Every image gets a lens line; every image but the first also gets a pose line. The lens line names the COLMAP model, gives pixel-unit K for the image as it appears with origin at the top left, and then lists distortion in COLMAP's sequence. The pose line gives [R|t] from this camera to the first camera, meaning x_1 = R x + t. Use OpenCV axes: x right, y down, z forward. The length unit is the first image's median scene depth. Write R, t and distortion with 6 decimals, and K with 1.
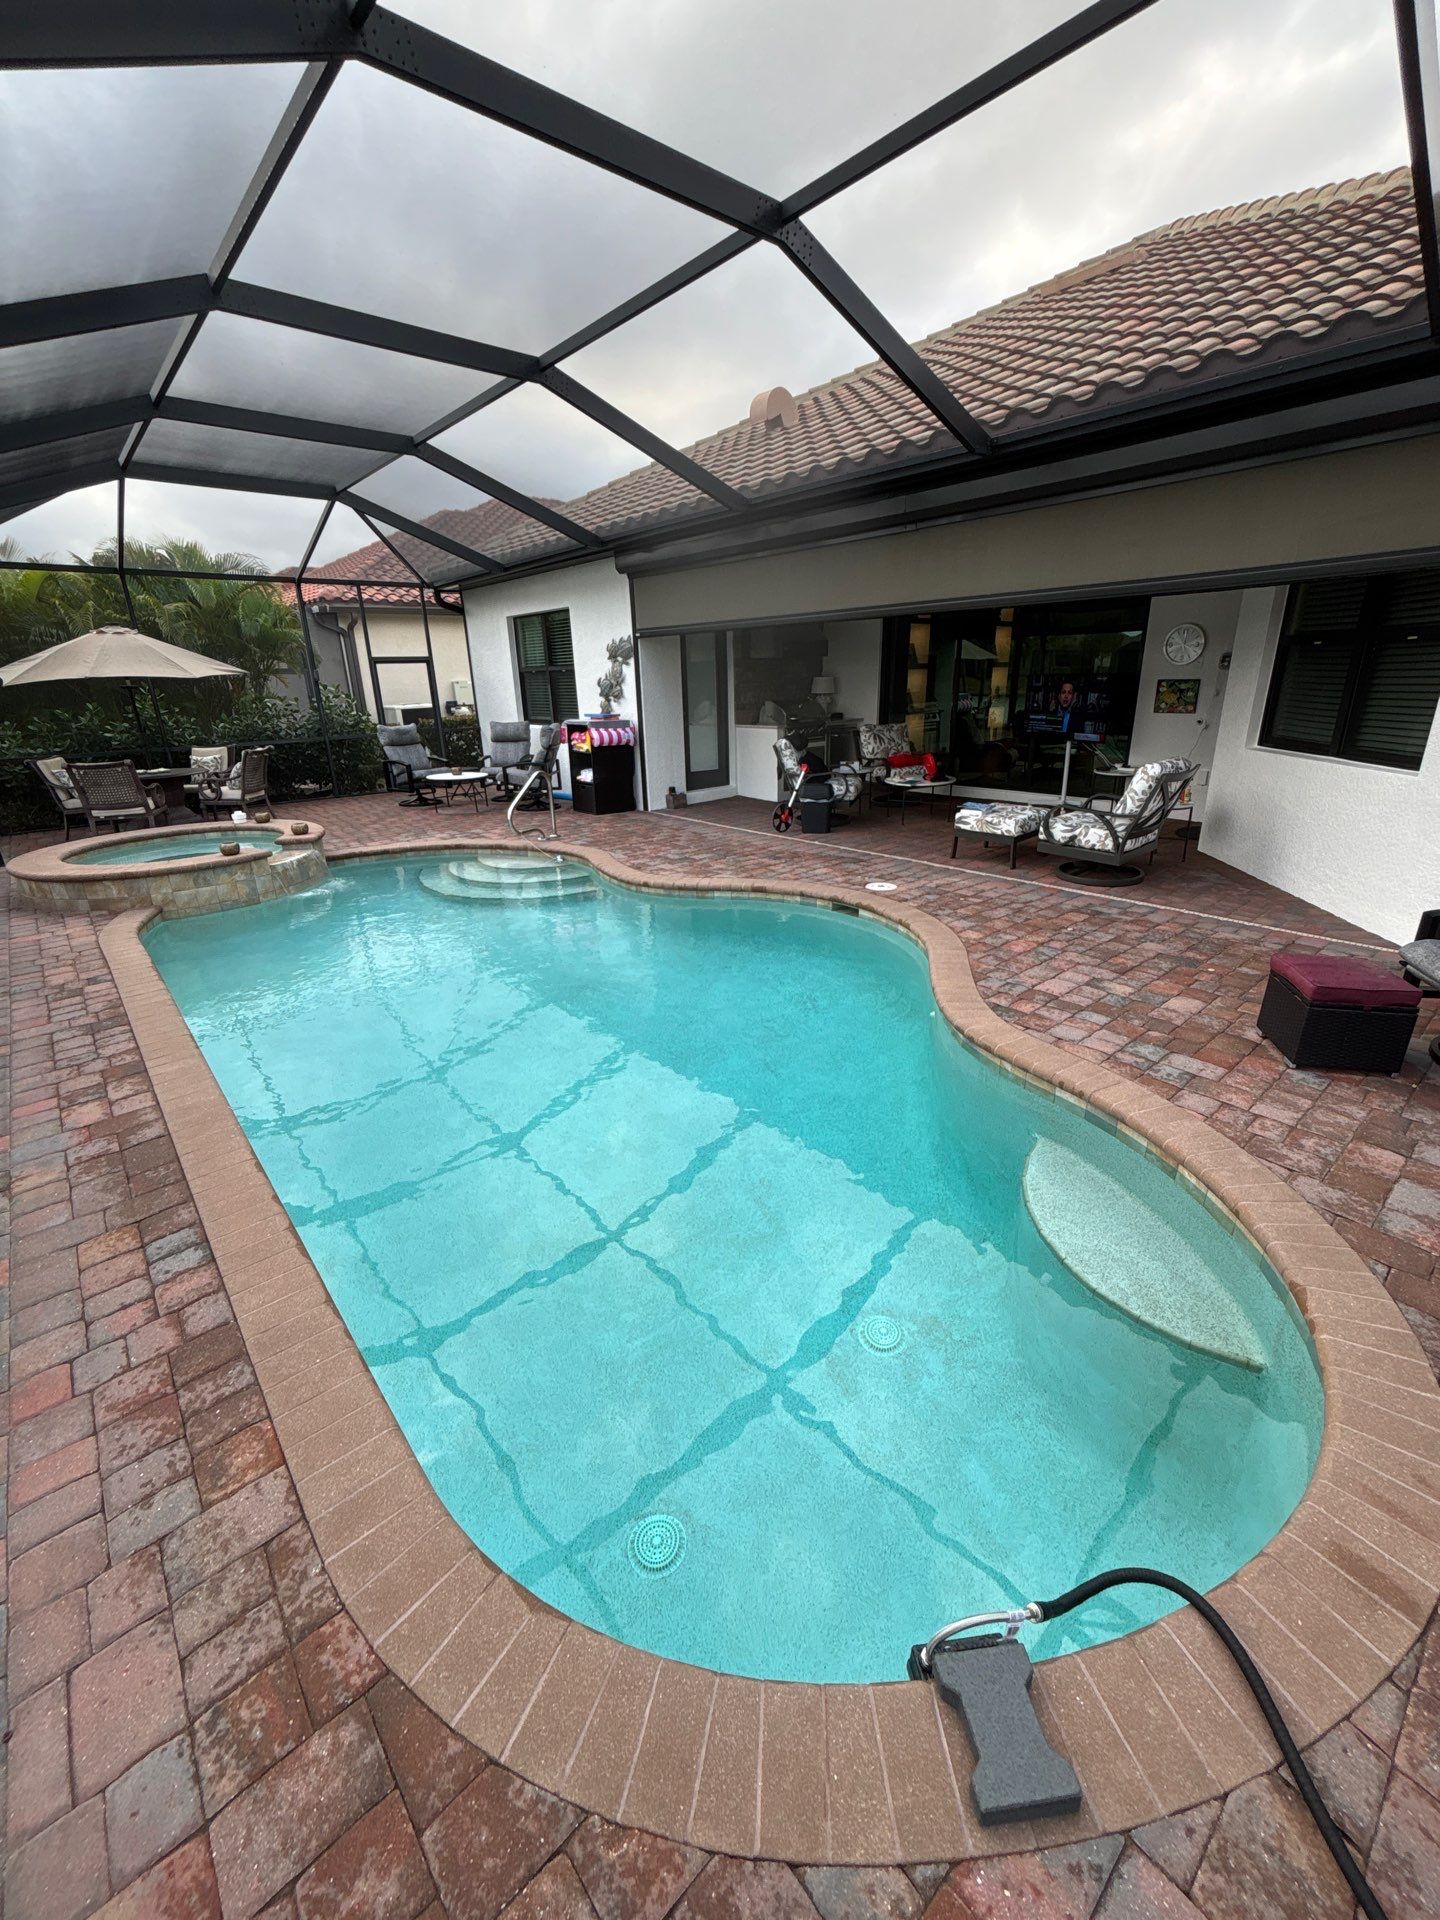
lens RADIAL K [[772.4, 0, 729.2], [0, 772.4, 955.6], [0, 0, 1]] dist [-0.002035, 0.000358]
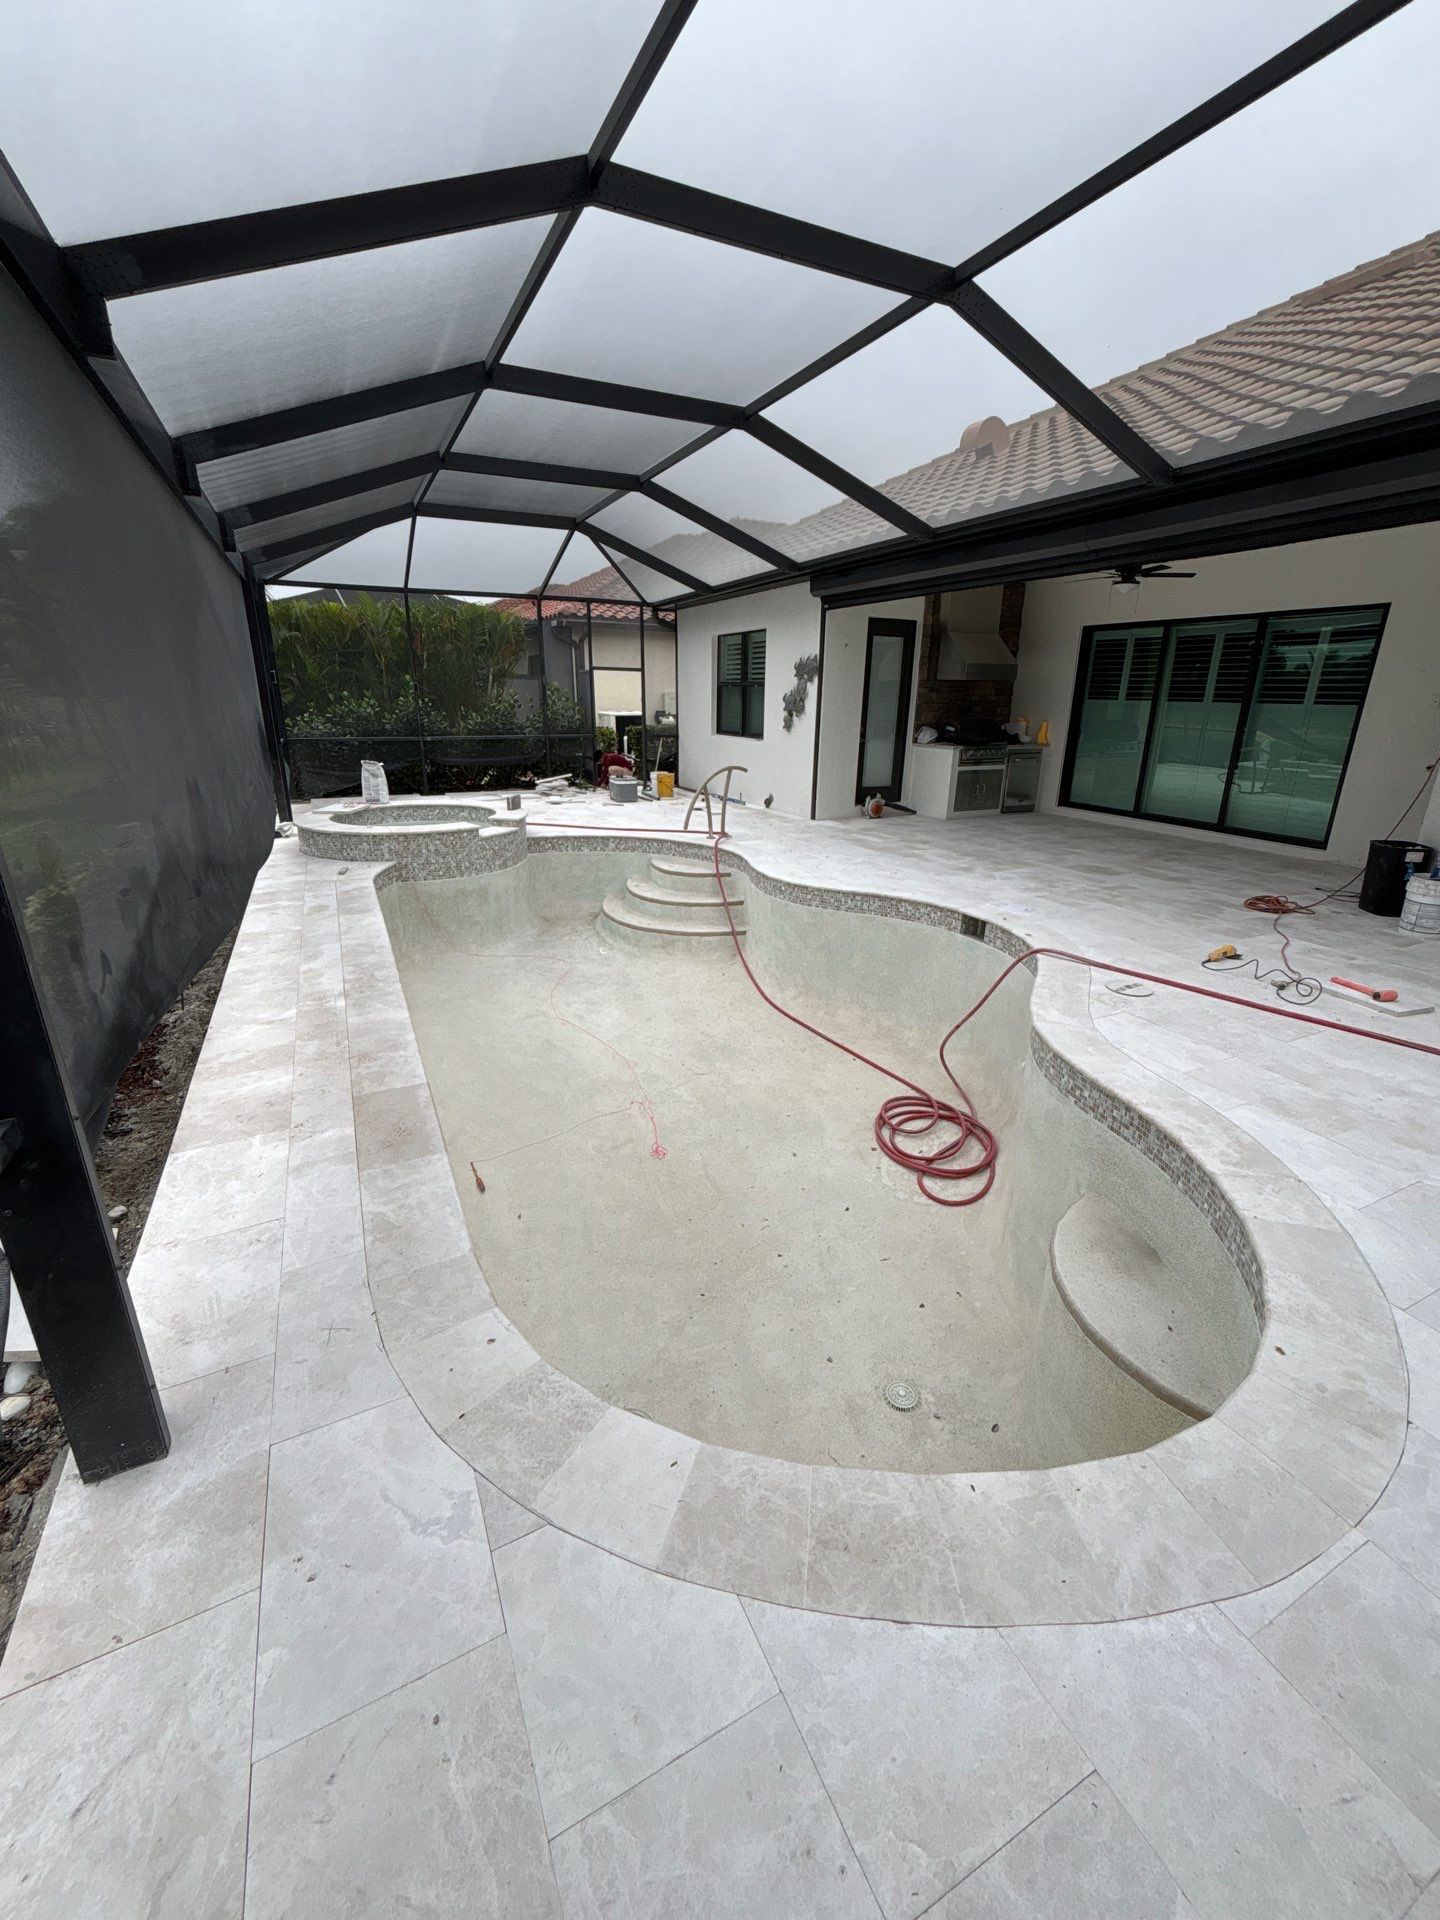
lens RADIAL K [[772.4, 0, 721.9], [0, 772.4, 952.4], [0, 0, 1]] dist [-0.002035, 0.000358]
pose [[0.963650, 0.119210, -0.239096, 0.082534], [-0.124781, 0.992150, -0.008245, 0.024710], [0.236236, 0.037780, 0.970961, -0.068575]]
